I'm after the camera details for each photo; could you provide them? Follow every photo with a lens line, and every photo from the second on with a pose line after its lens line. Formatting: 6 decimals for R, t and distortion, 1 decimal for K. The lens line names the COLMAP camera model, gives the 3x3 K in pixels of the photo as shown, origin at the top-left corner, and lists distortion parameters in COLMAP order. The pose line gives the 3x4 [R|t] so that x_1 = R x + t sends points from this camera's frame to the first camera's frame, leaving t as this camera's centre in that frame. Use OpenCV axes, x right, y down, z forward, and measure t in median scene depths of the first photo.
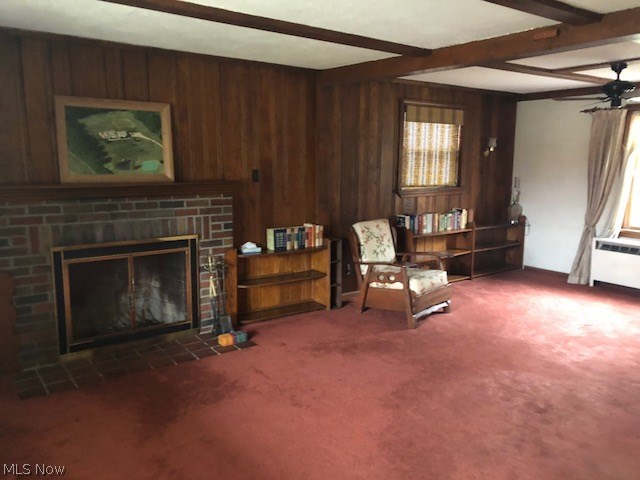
lens RADIAL K [[513.2, 0, 320.0], [0, 513.2, 240.0], [0, 0, 1]] dist [0.005294, -0.008079]
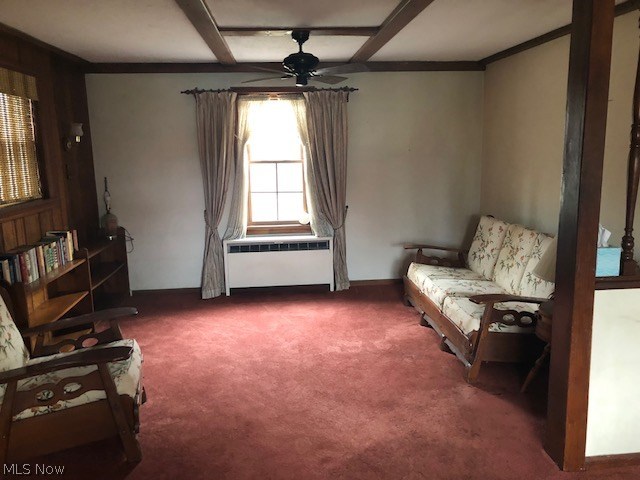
lens RADIAL K [[513.2, 0, 320.0], [0, 513.2, 240.0], [0, 0, 1]] dist [0.005294, -0.008079]
pose [[0.502505, -0.169855, 0.847725, -0.115874], [0.161550, 0.981689, 0.100934, -0.065677], [-0.849347, 0.086230, 0.520744, 0.405685]]
